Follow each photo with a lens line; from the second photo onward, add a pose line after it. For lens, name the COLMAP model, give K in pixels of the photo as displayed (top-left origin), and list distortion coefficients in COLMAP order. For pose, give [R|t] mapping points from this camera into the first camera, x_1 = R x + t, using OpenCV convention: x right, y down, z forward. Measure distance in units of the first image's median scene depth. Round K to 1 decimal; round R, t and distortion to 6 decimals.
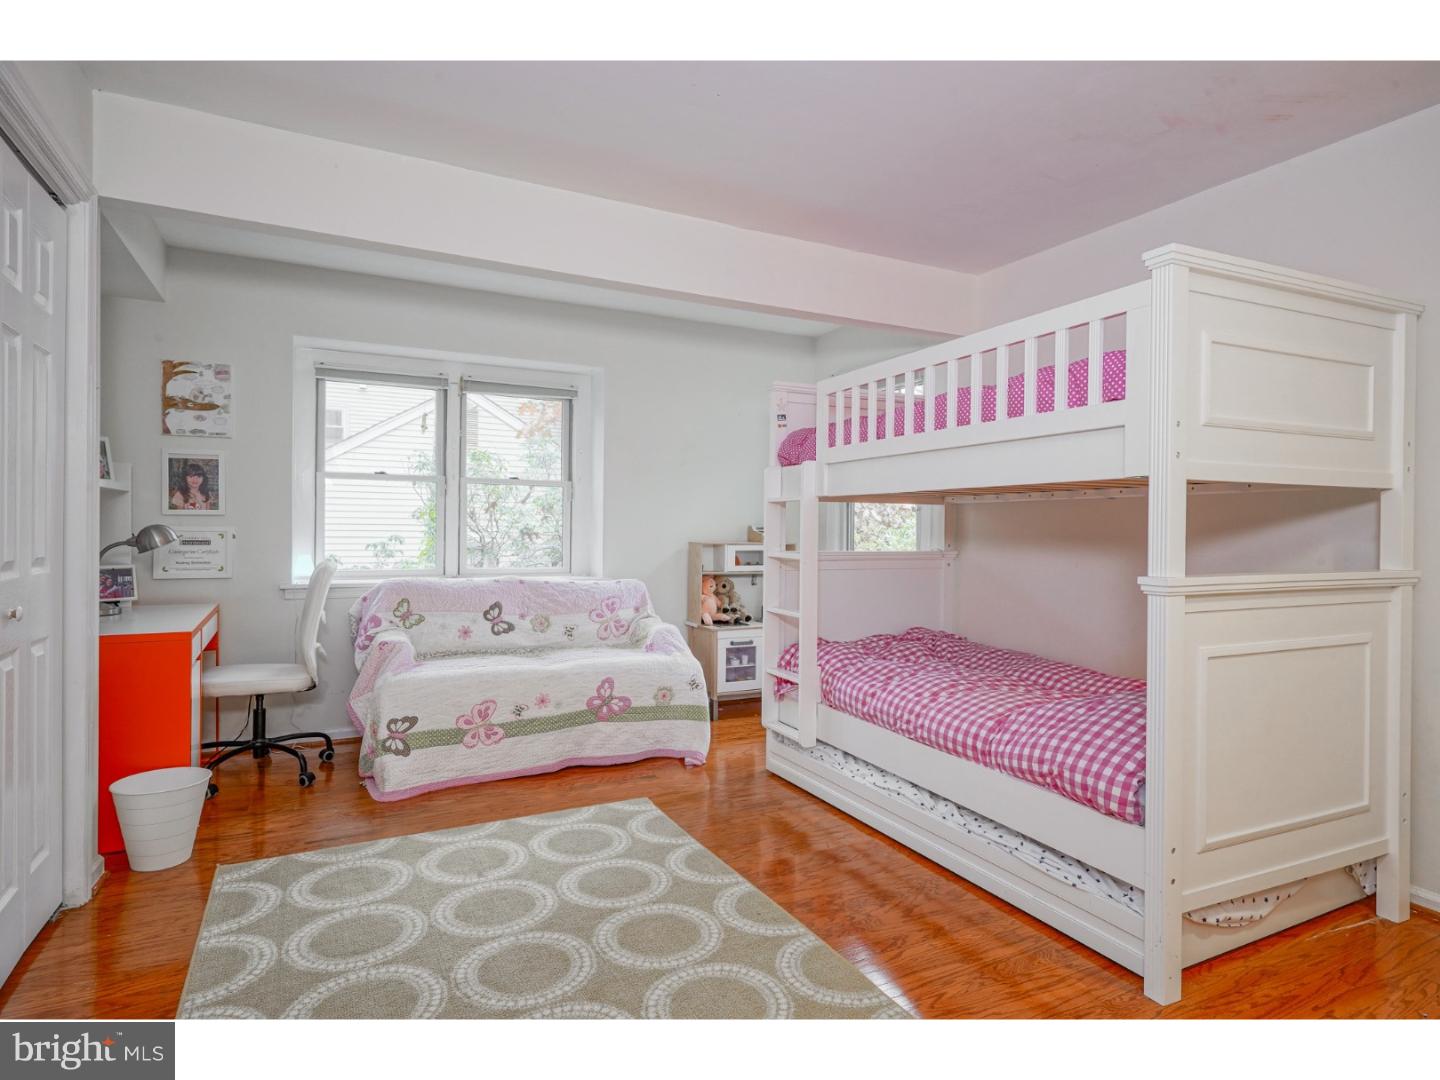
lens RADIAL K [[784.6, 0, 720.8], [0, 784.6, 525.3], [0, 0, 1]] dist [0.001775, 0.000276]
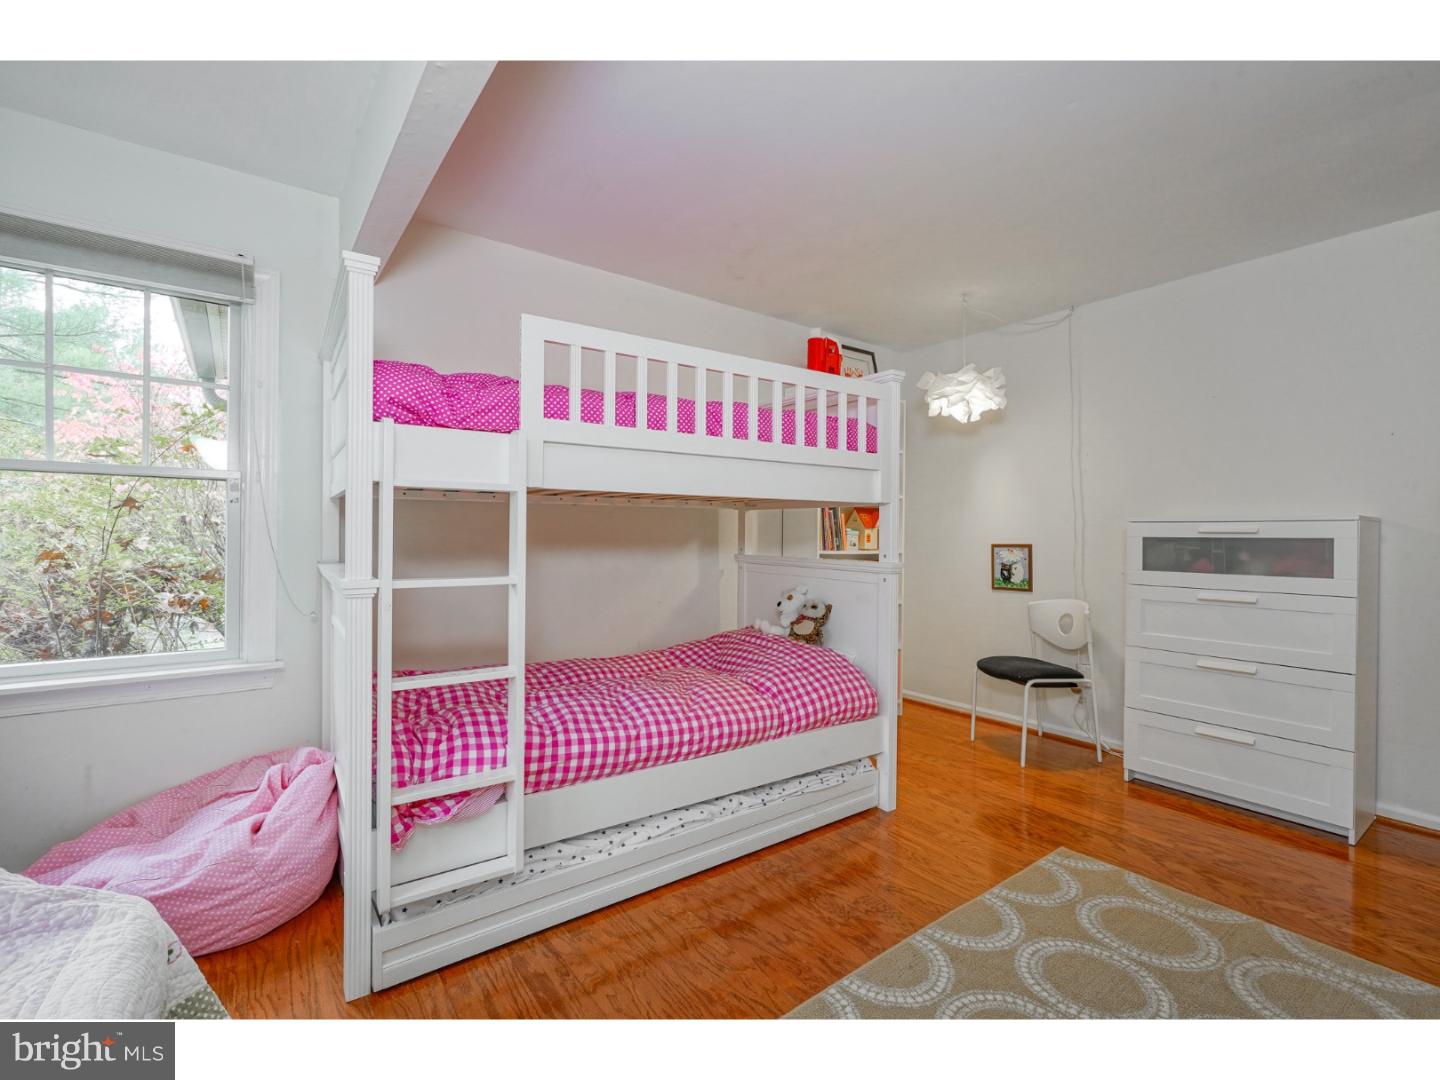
lens RADIAL K [[657.9, 0, 720.0], [0, 657.9, 540.0], [0, 0, 1]] dist [-0.001134, 0.000852]
pose [[-0.169058, -0.003250, 0.985601, -0.590730], [-0.000811, 0.999995, 0.003158, 0.009948], [-0.985606, -0.000265, -0.169060, 1.205480]]
